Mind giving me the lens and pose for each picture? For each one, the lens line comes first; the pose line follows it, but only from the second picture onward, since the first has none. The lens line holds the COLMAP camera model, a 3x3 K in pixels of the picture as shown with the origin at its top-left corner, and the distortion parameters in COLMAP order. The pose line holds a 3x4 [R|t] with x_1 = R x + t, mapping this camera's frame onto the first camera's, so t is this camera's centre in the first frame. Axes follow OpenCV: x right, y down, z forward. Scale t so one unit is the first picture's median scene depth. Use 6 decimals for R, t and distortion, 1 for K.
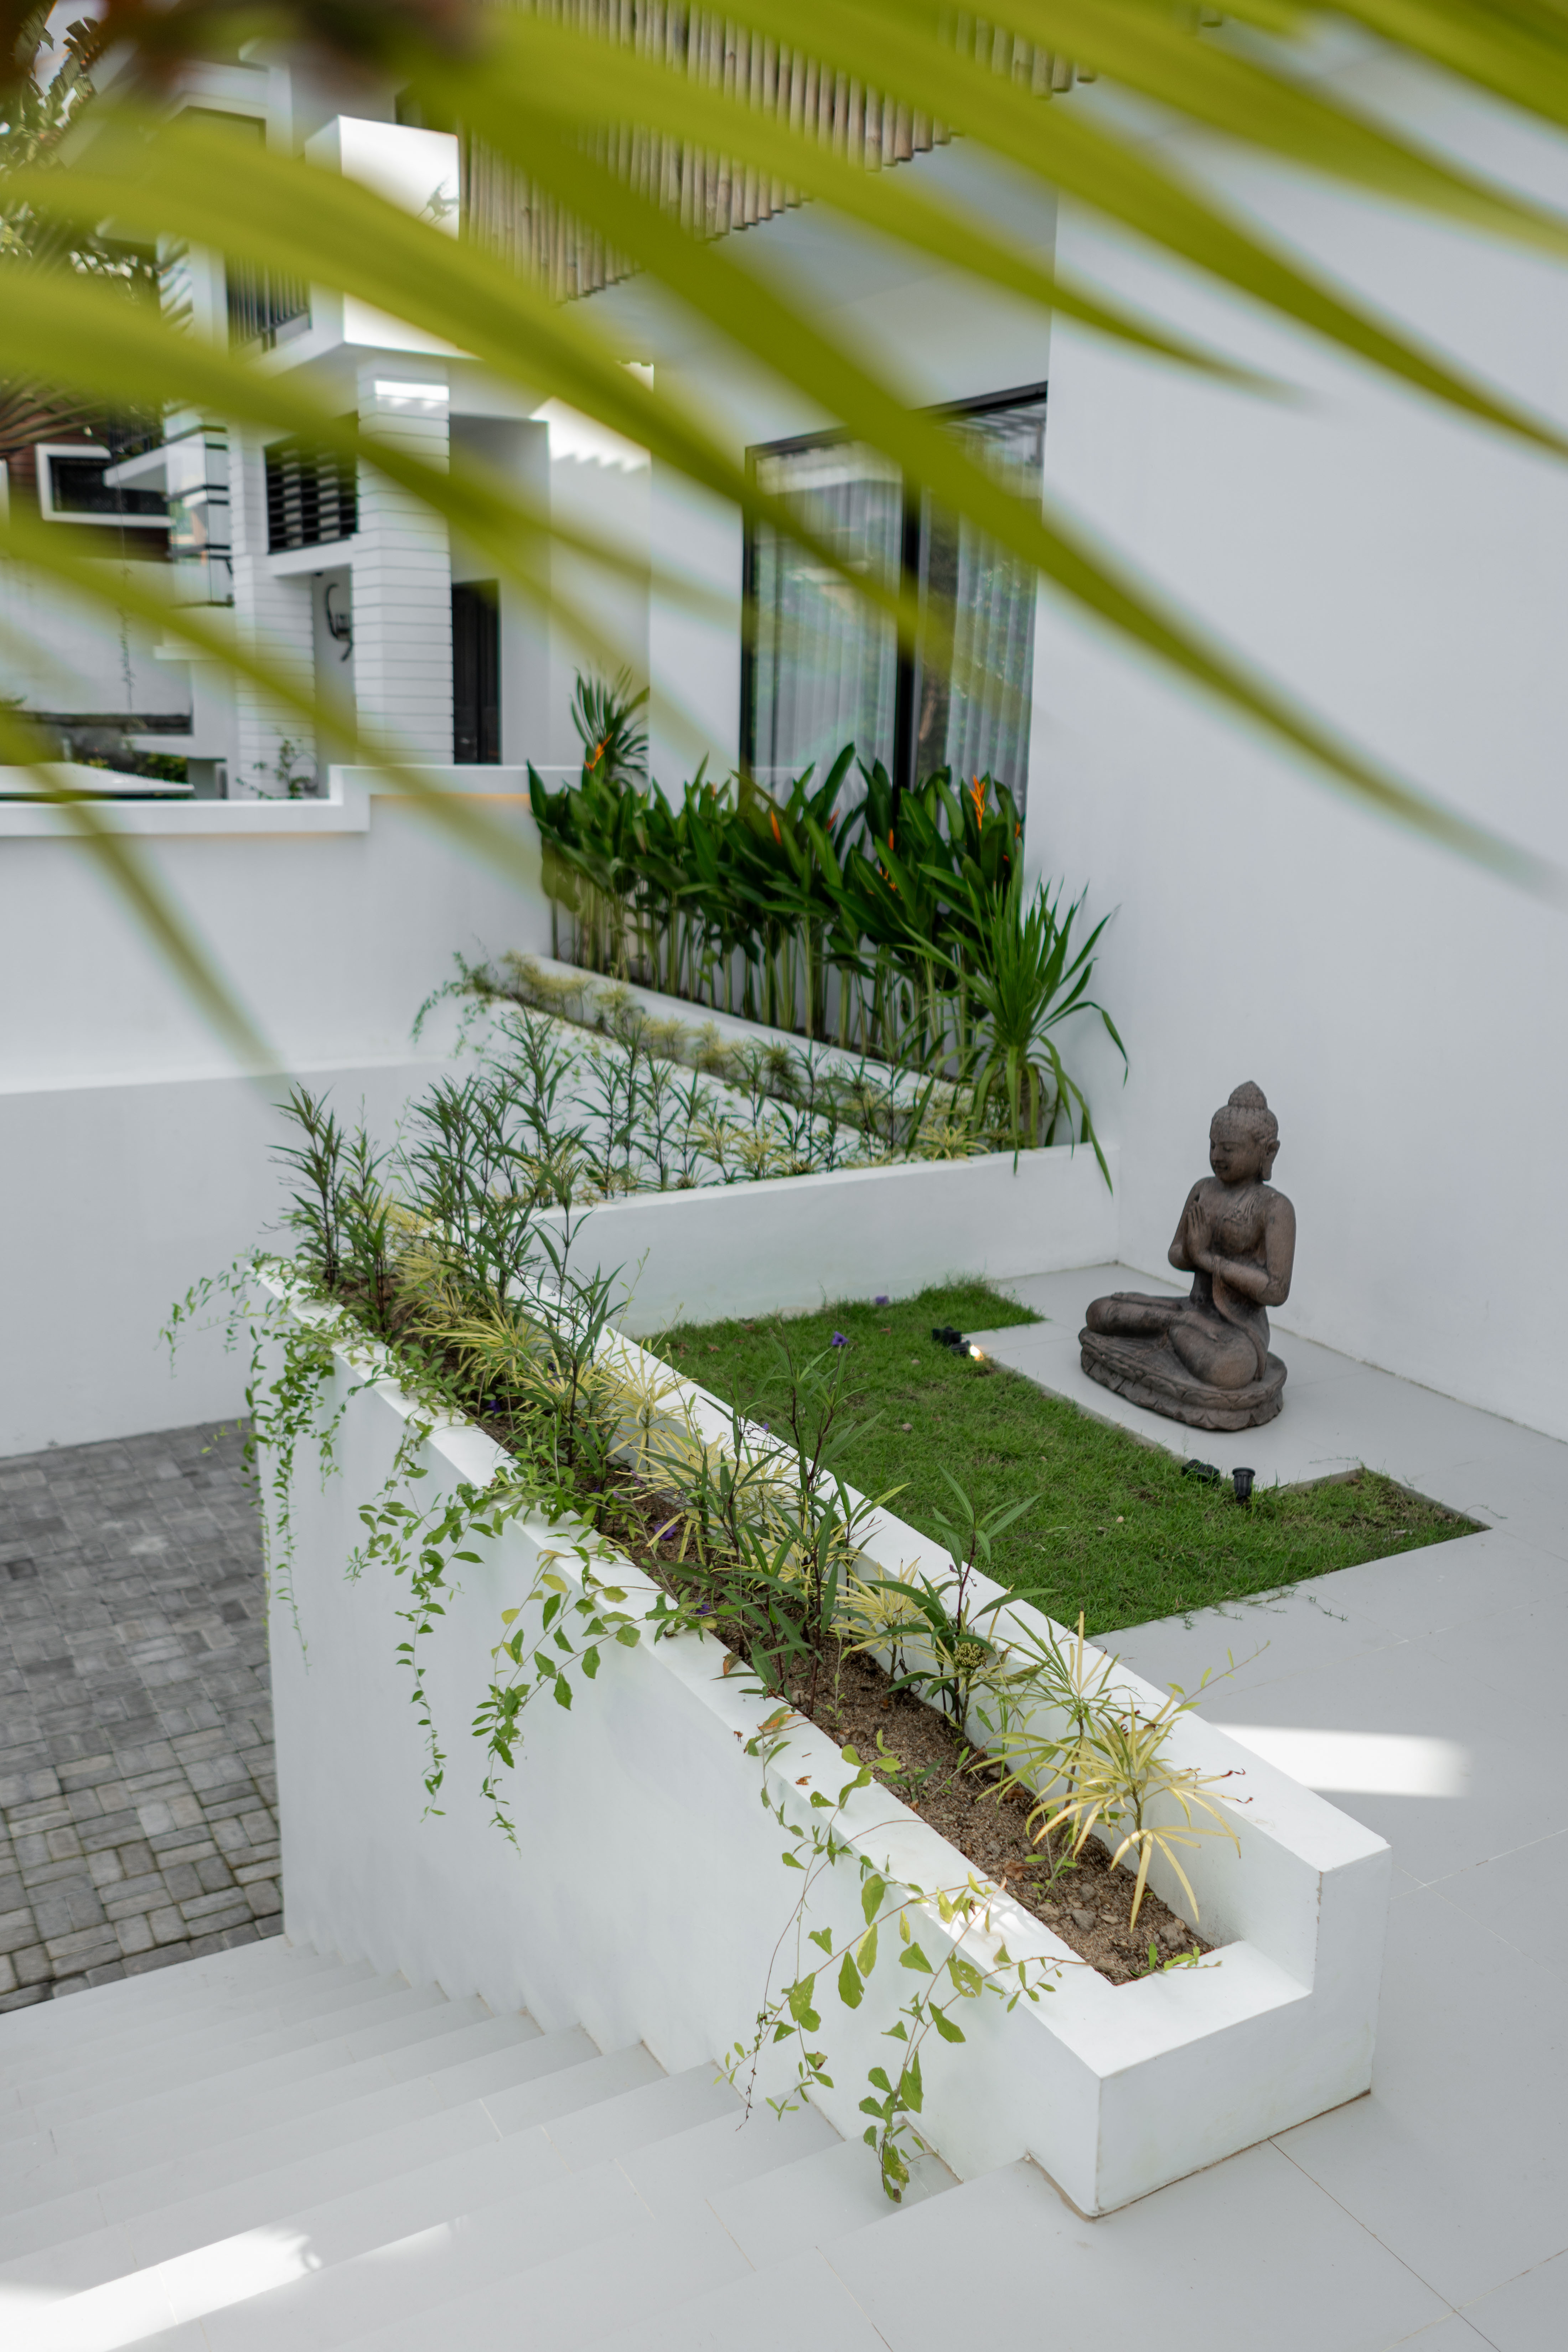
lens RADIAL K [[1865.8, 0, 781.8], [0, 1865.8, 1234.3], [0, 0, 1]] dist [0.003776, 0.005168]
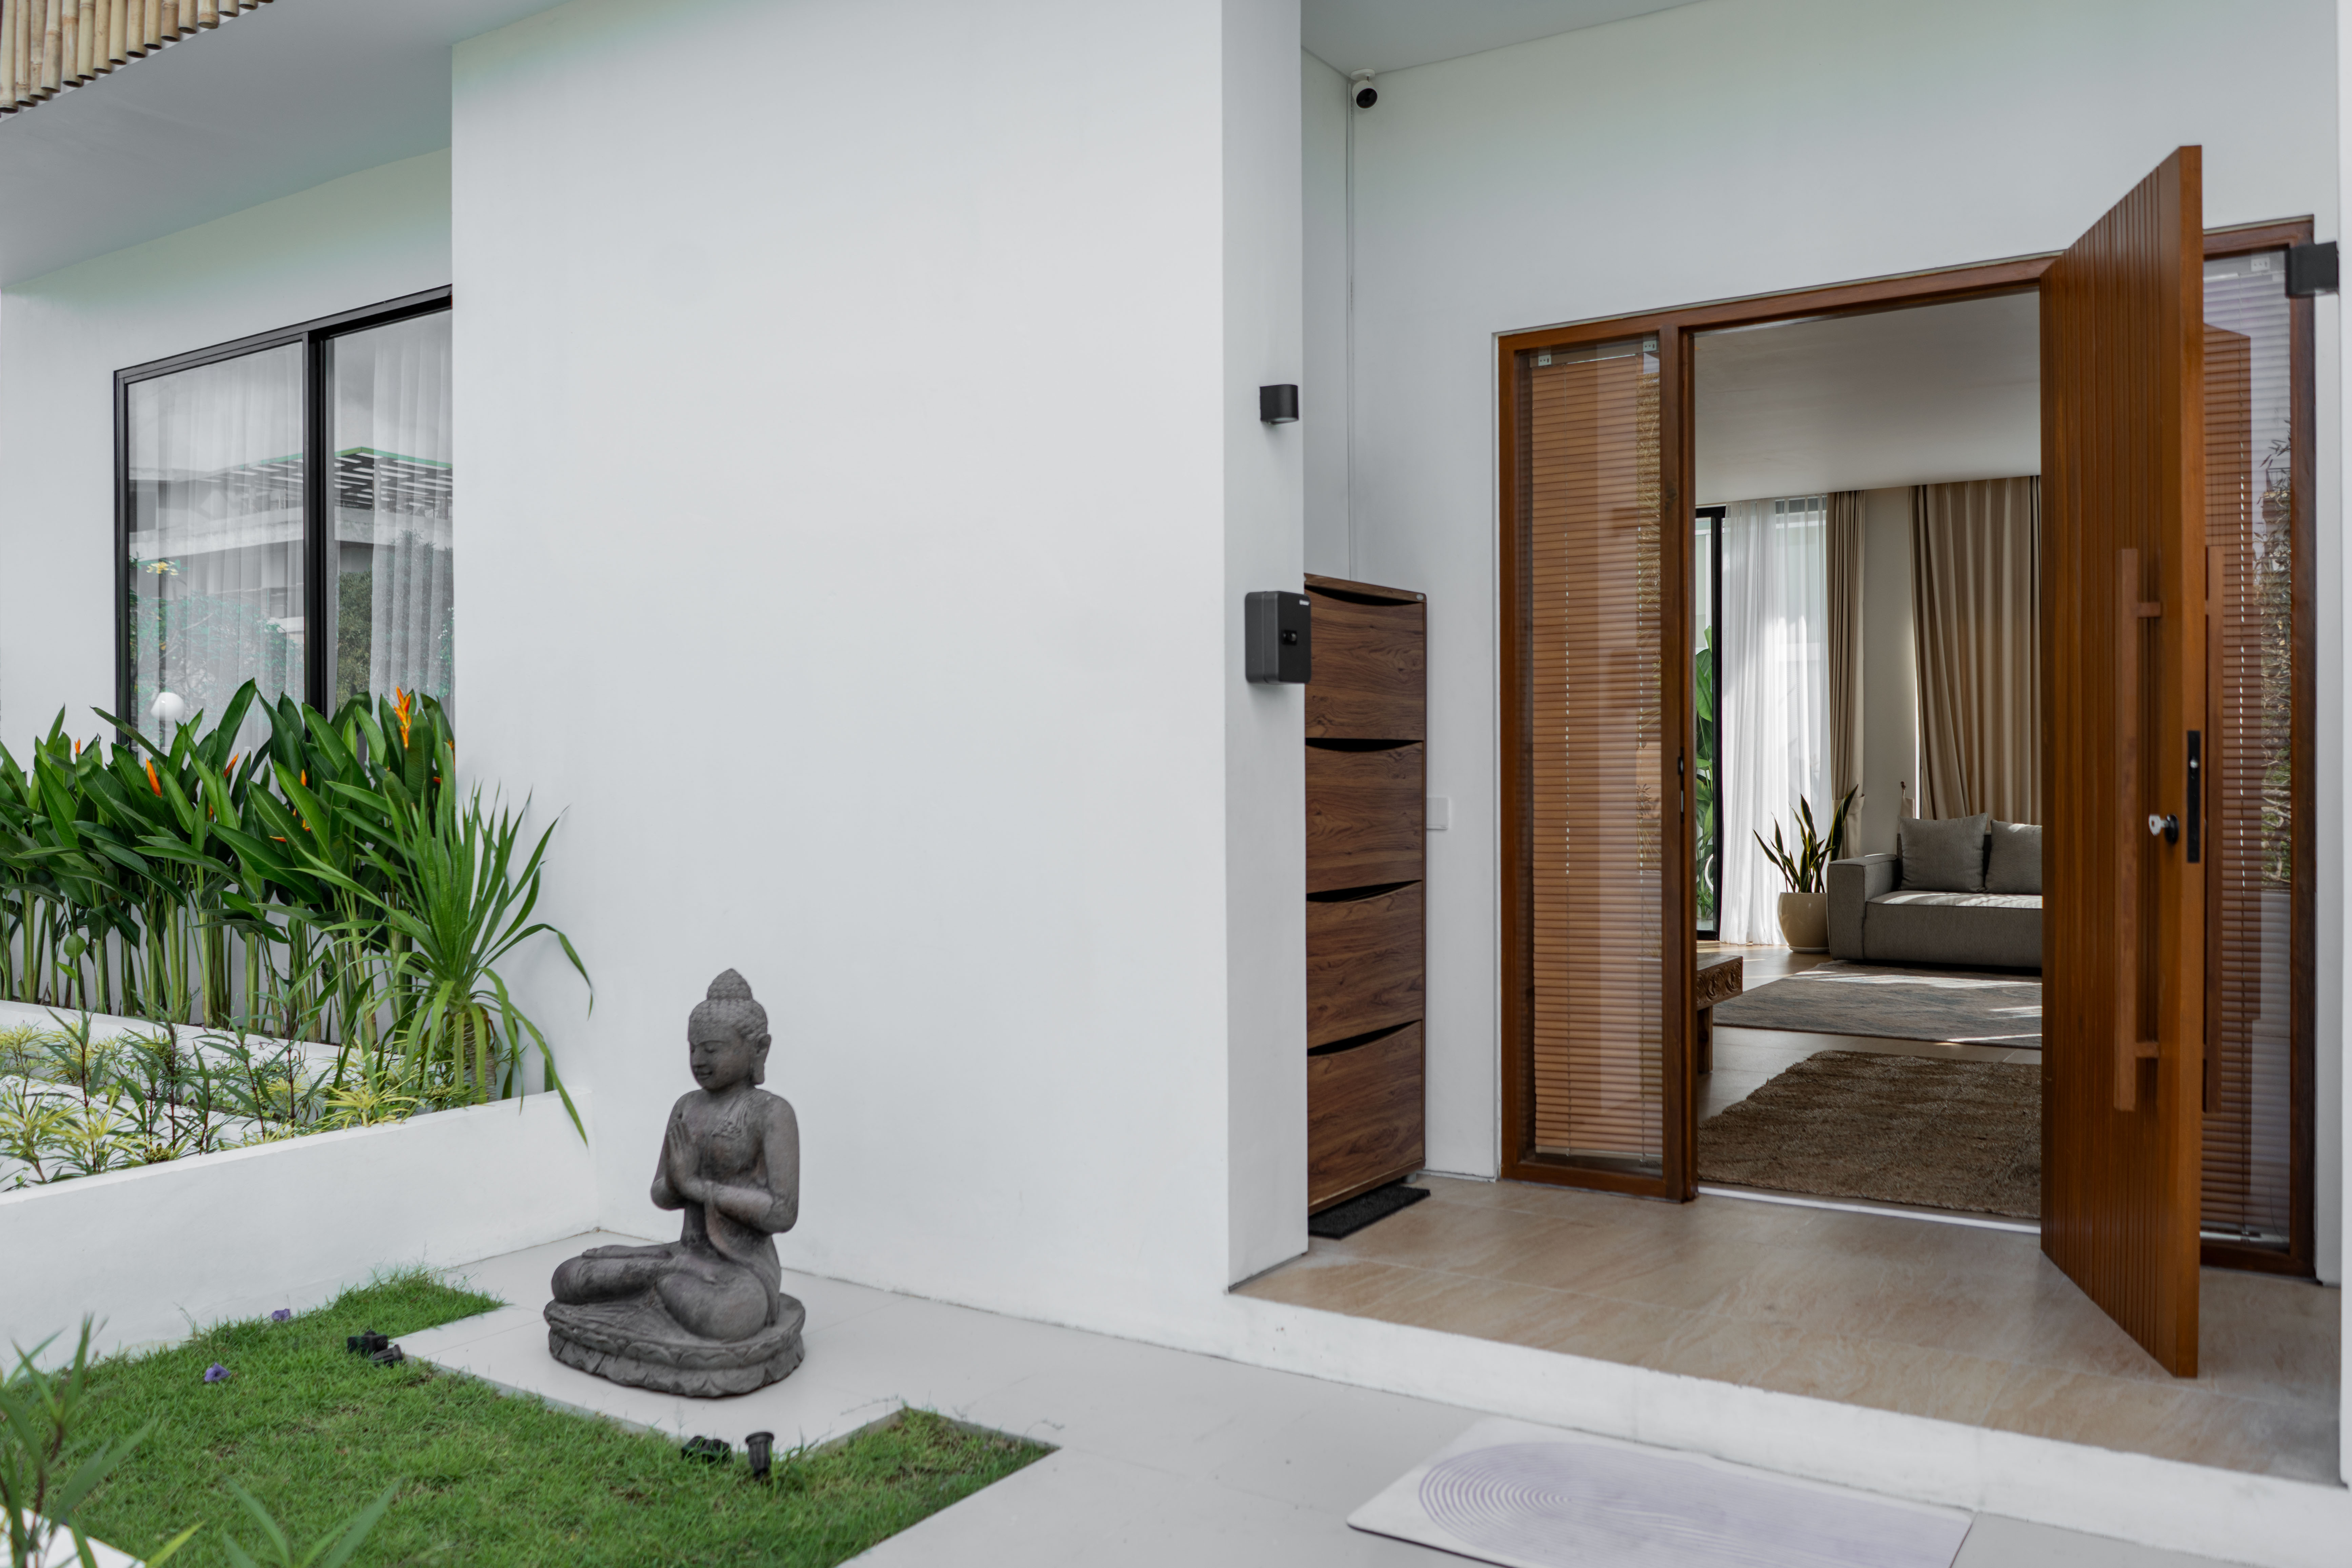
lens RADIAL K [[1788.2, 0, 1176.0], [0, 1788.2, 784.0], [0, 0, 1]] dist [-0.018999, 0.002550]
pose [[0.886969, -0.022591, 0.461276, 0.048708], [0.142597, 0.963396, -0.227011, 0.043923], [-0.439264, 0.267128, 0.857724, 0.160346]]
